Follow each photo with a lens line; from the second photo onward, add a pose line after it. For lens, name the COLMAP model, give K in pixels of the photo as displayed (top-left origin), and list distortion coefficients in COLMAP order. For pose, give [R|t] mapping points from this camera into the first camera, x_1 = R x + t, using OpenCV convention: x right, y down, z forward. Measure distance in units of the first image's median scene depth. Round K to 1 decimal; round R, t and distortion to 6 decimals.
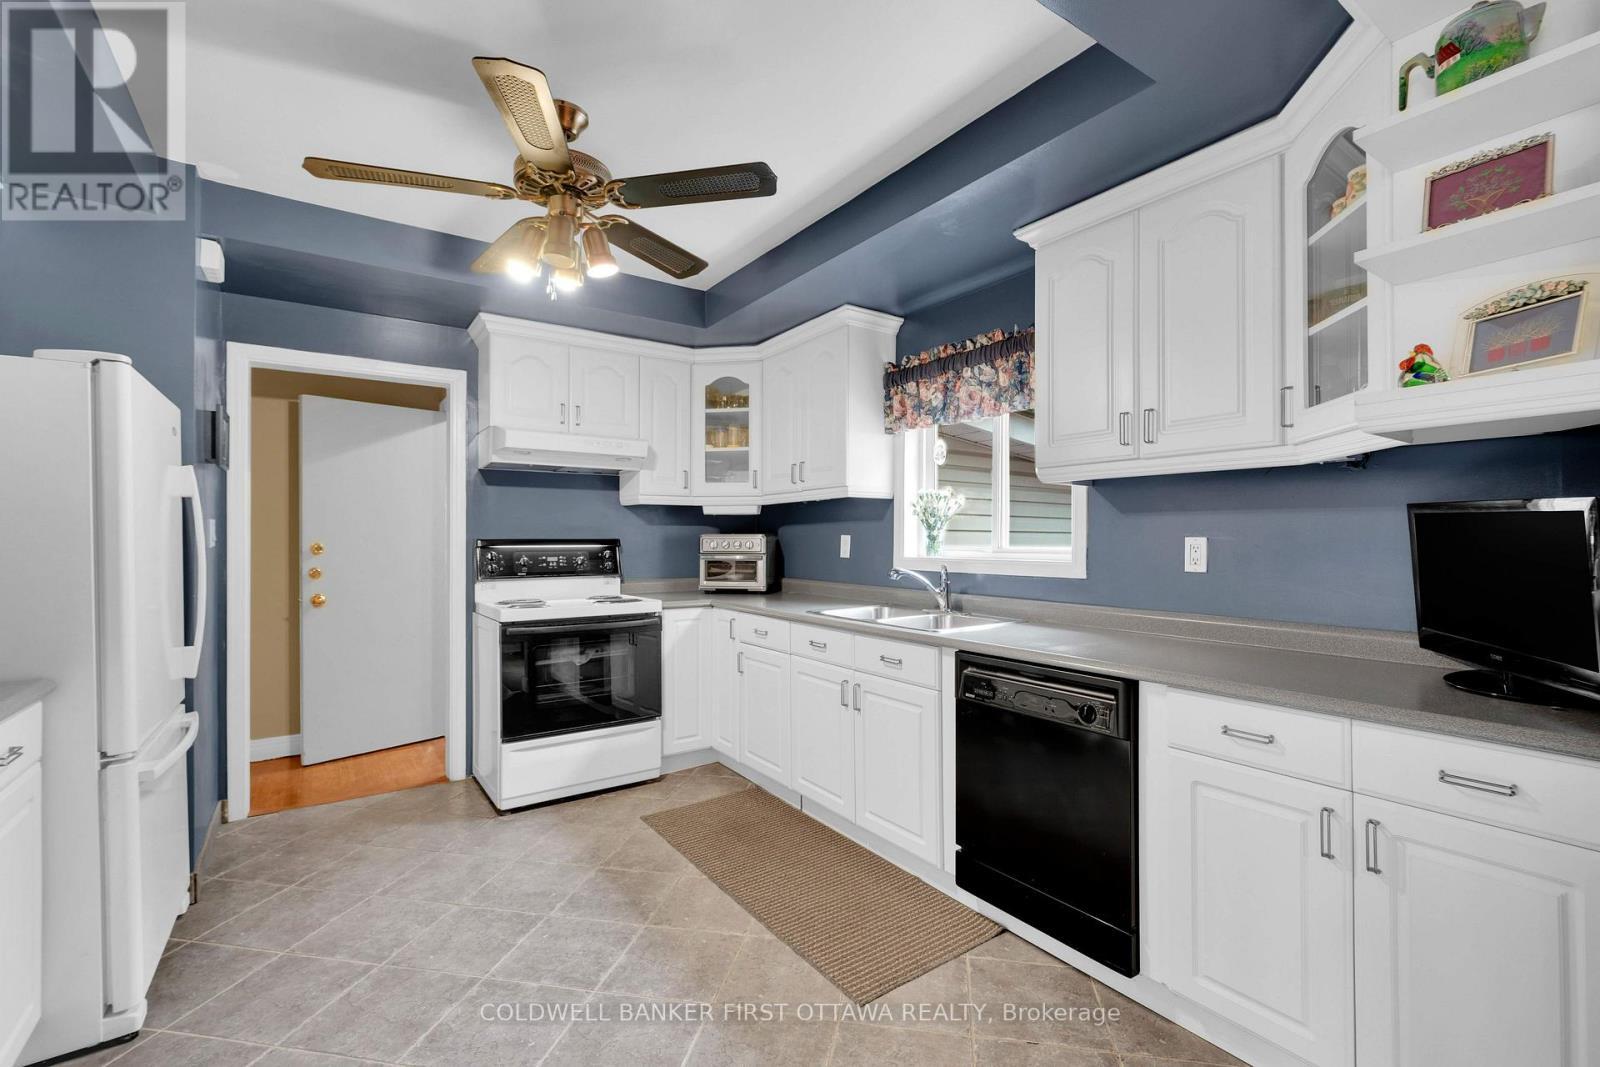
lens RADIAL K [[683.2, 0, 800.0], [0, 683.2, 533.5], [0, 0, 1]] dist [-0.017555, 0.000017]
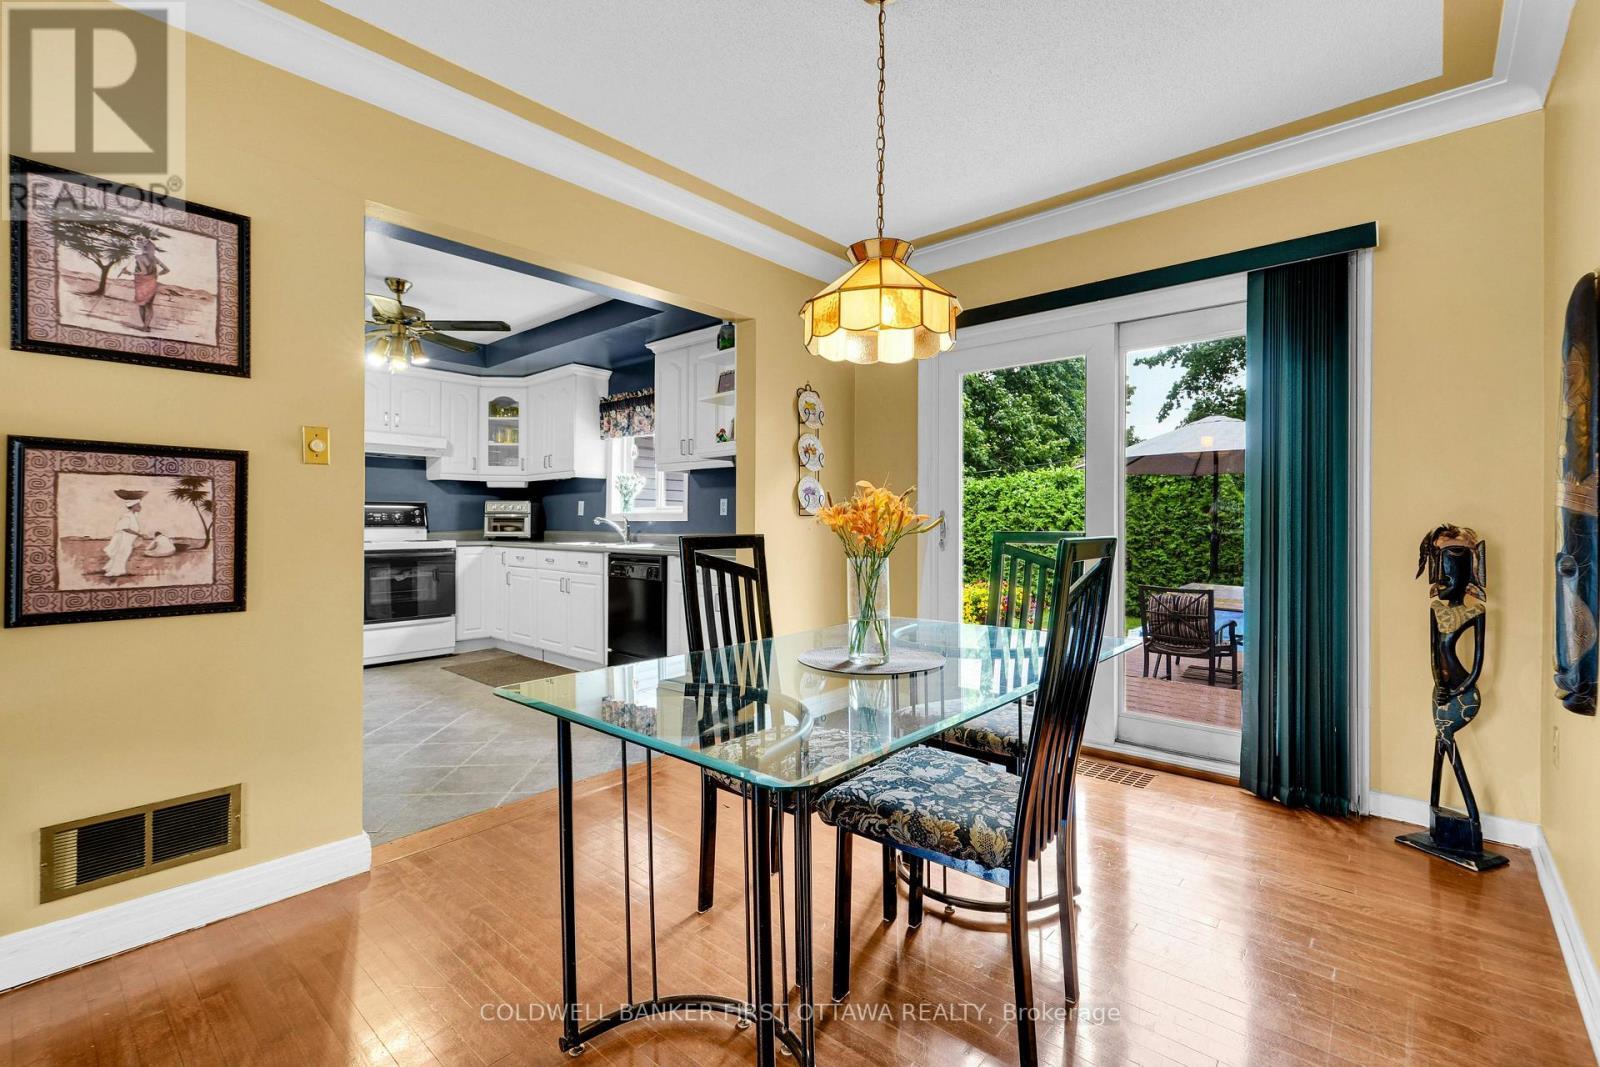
lens RADIAL K [[709.8, 0, 796.3], [0, 709.8, 525.5], [0, 0, 1]] dist [-0.001765, -0.000035]
pose [[0.974047, 0.004485, 0.226299, 0.182056], [-0.006661, 0.999939, 0.008854, 0.041465], [-0.226246, -0.010132, 0.974018, -0.731812]]
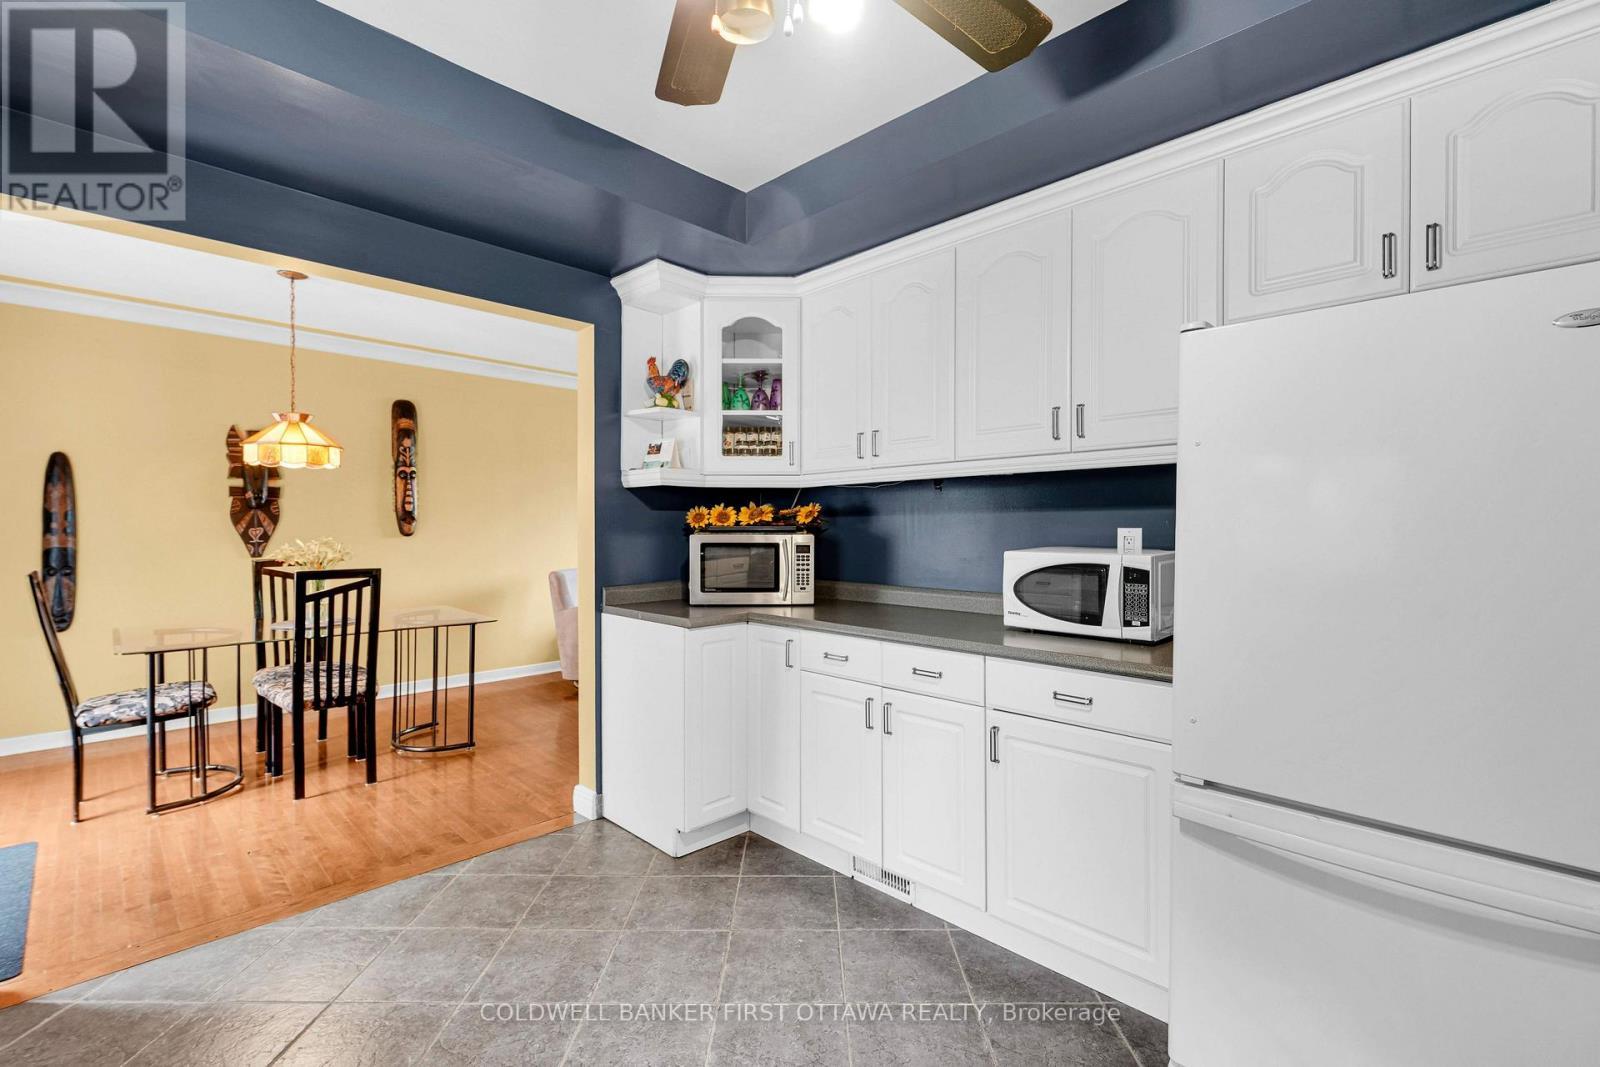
lens RADIAL K [[624.7, 0, 800.0], [0, 624.7, 533.5], [0, 0, 1]] dist [-0.007757, -0.000063]
pose [[0.973982, -0.000281, 0.226626, -0.224216], [-0.002998, 0.999896, 0.014124, 0.002134], [-0.226606, -0.014436, 0.973879, 0.321458]]
